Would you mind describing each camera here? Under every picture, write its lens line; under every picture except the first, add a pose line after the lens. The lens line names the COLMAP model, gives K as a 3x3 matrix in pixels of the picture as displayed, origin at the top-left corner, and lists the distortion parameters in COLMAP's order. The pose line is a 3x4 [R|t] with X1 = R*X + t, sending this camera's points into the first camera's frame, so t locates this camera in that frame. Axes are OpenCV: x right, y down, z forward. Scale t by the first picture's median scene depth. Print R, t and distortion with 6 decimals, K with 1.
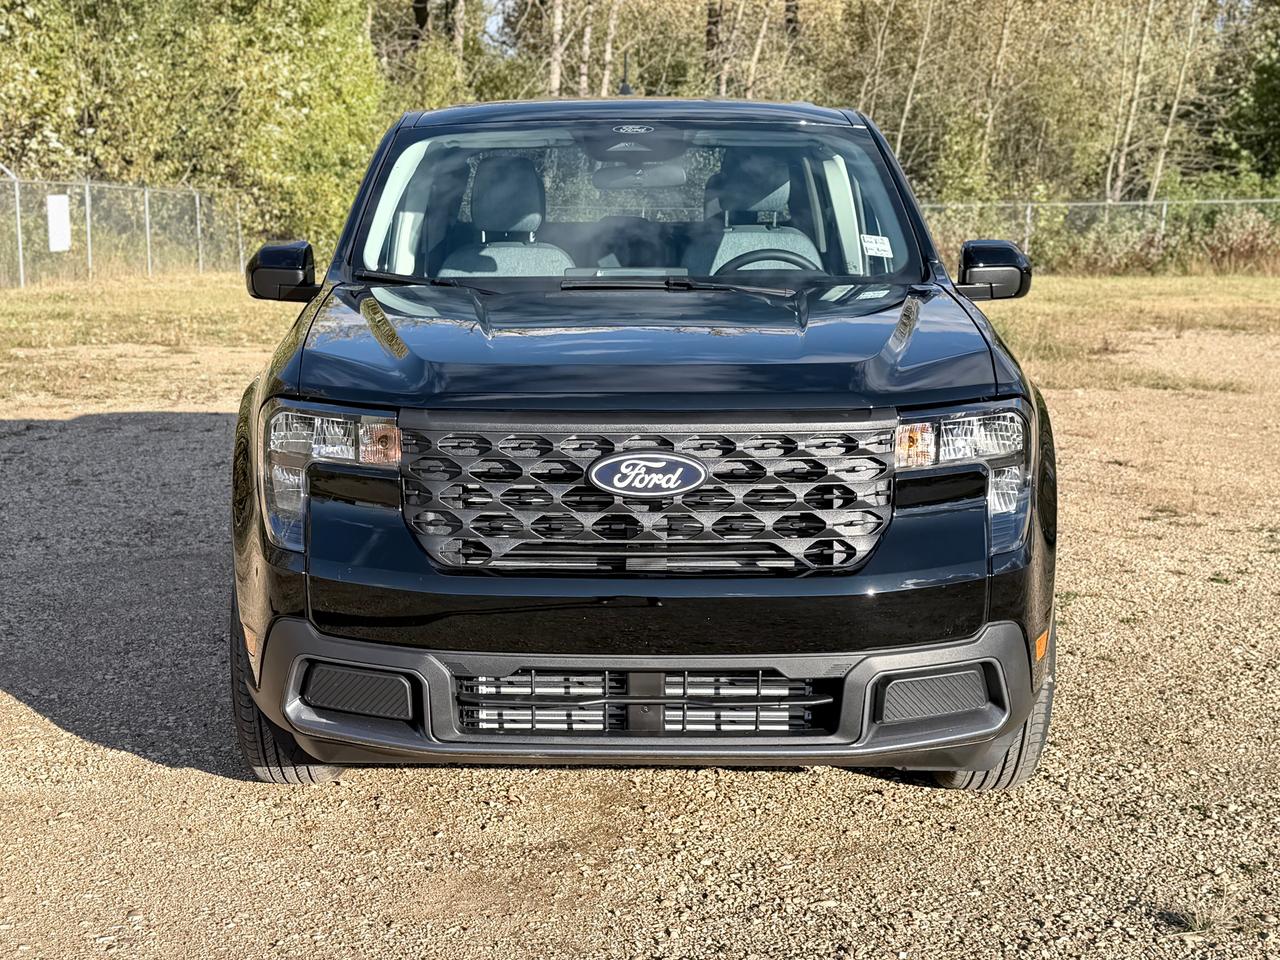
lens RADIAL K [[1645.3, 0, 639.8], [0, 1645.3, 478.3], [0, 0, 1]] dist [0.030547, 0.000000]
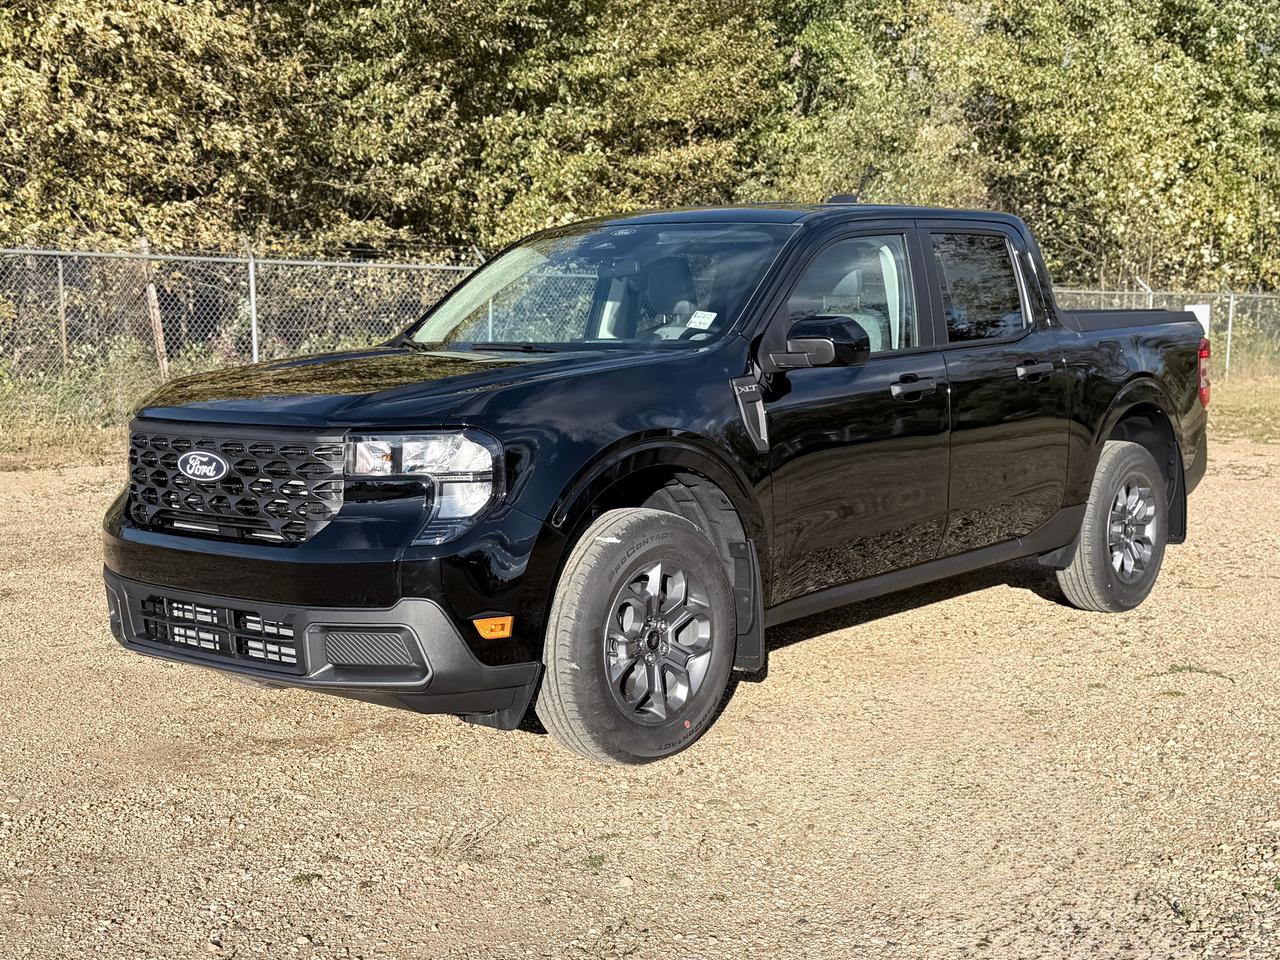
lens RADIAL K [[1557.8, 0, 640.6], [0, 1557.8, 482.3], [0, 0, 1]] dist [0.004800, 0.000000]
pose [[0.837918, 0.060022, -0.542486, 0.988508], [-0.086977, 0.995918, -0.024152, 0.010672], [0.538821, 0.067421, 0.839718, 0.056641]]
